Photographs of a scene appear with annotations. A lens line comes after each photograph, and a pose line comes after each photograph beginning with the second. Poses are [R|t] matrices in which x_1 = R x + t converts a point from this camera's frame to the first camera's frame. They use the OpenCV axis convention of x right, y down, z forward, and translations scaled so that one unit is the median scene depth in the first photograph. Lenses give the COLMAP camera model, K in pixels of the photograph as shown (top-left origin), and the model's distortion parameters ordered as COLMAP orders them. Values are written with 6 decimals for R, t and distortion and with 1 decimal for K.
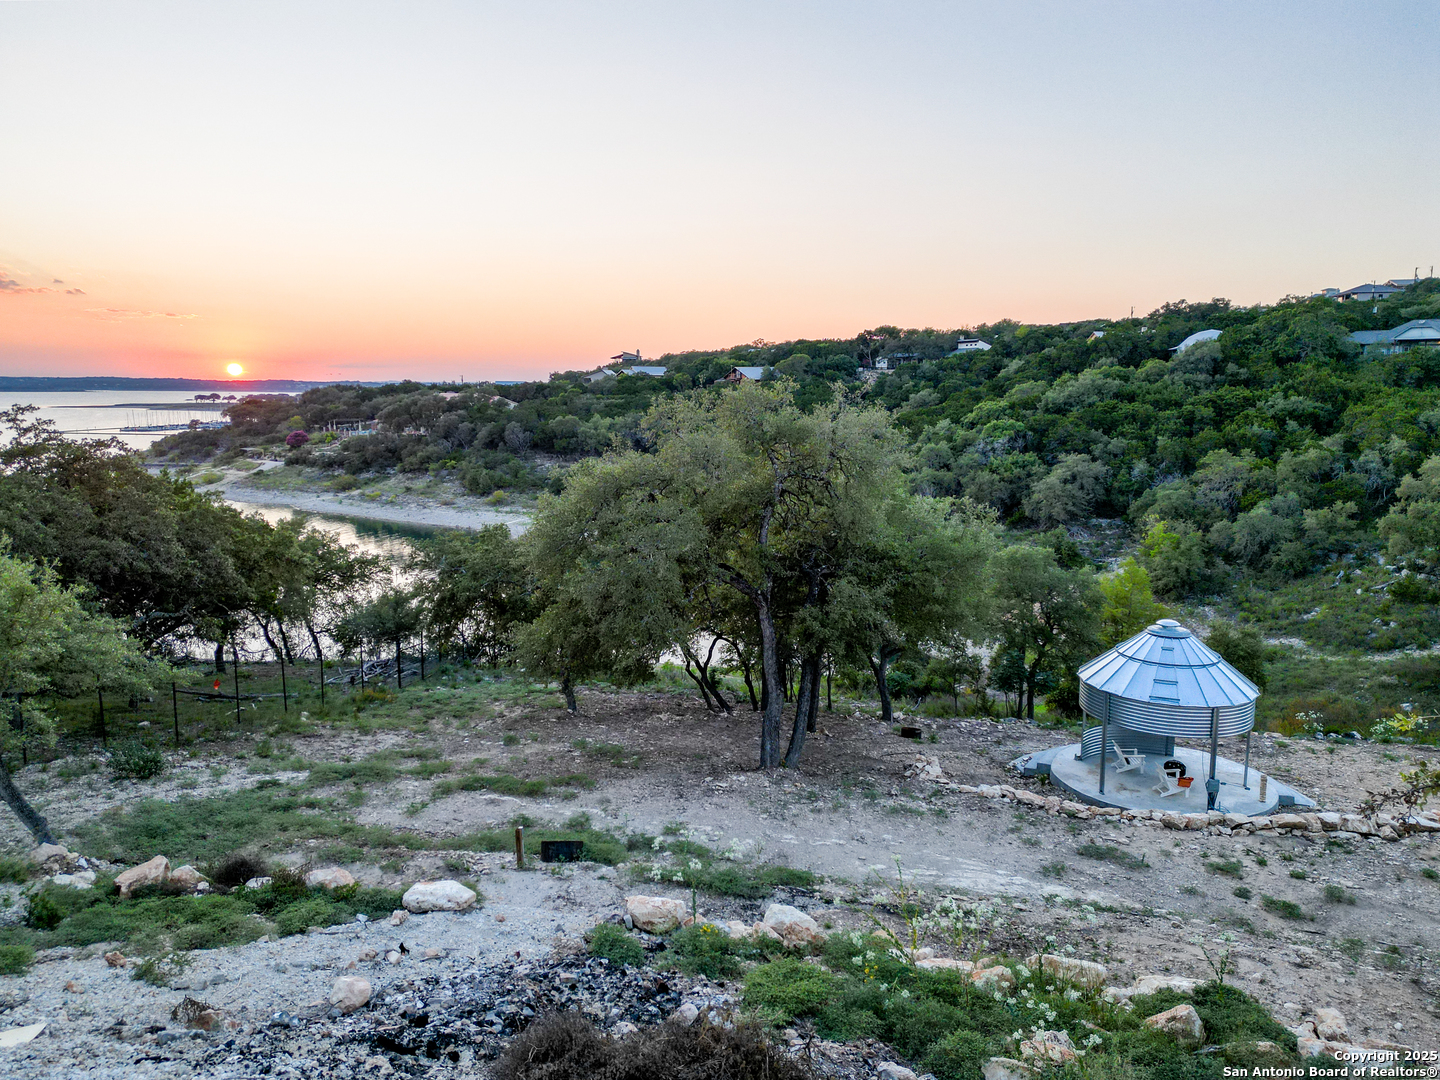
lens RADIAL K [[1006.1, 0, 720.0], [0, 1006.1, 540.0], [0, 0, 1]] dist [0.034035, -0.048626]
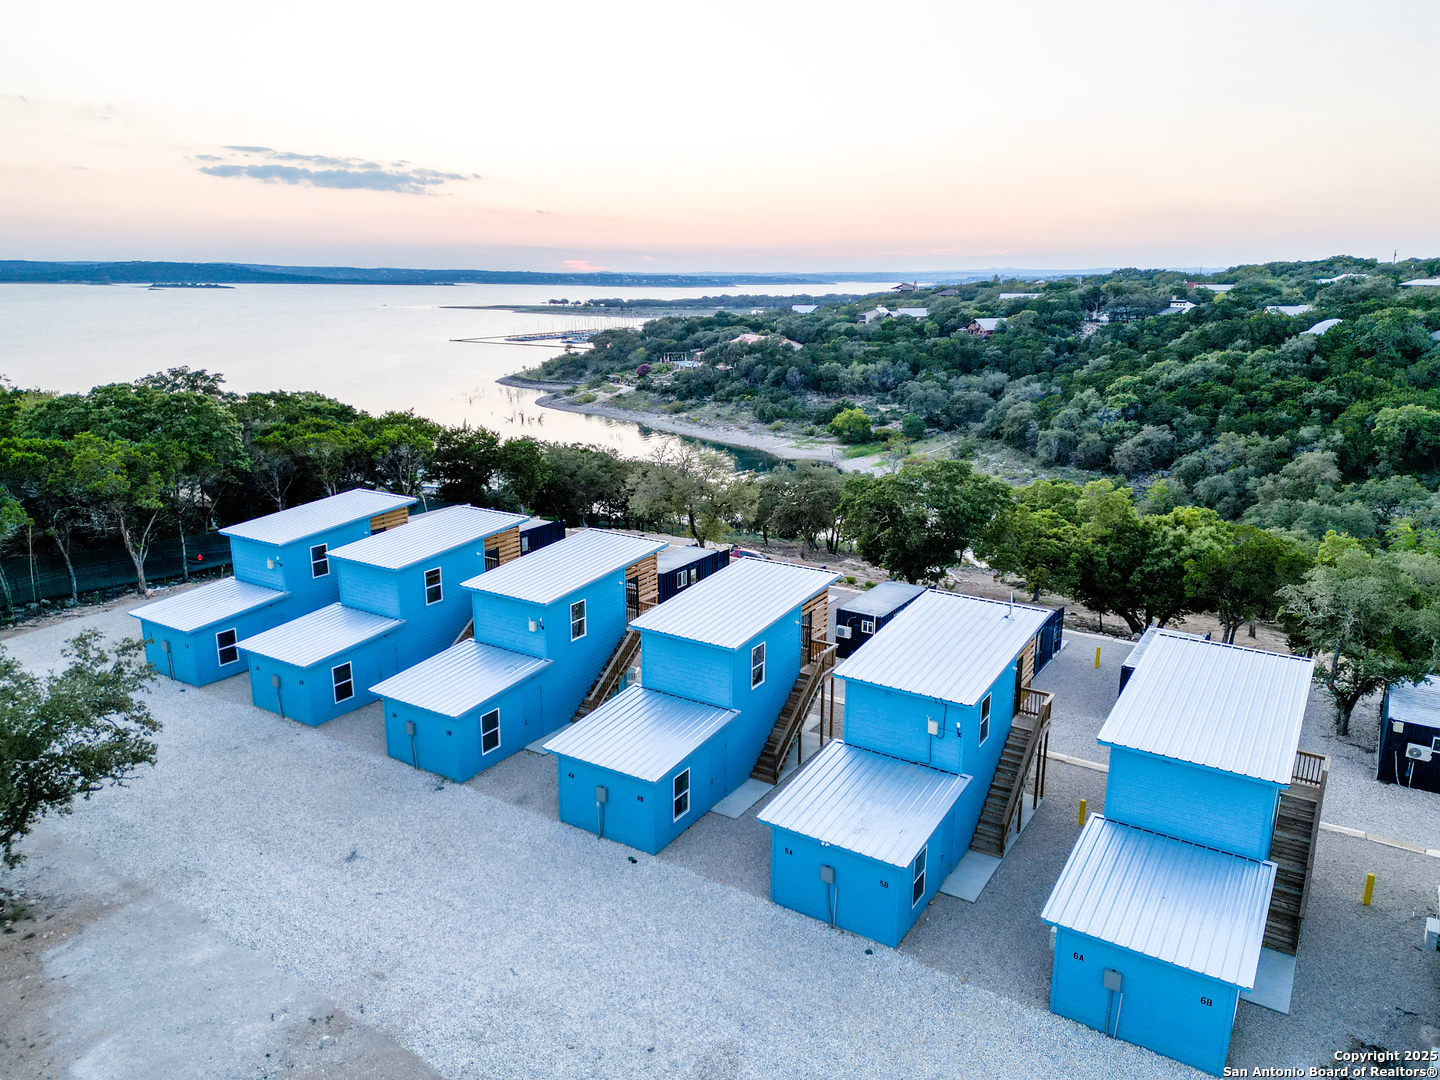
lens RADIAL K [[1006.1, 0, 720.0], [0, 1006.1, 540.0], [0, 0, 1]] dist [0.034035, -0.048626]
pose [[0.955600, 0.077842, -0.284199, 0.107543], [-0.047363, 0.992512, 0.112594, -0.033060], [0.290836, -0.094134, 0.952131, -0.356020]]
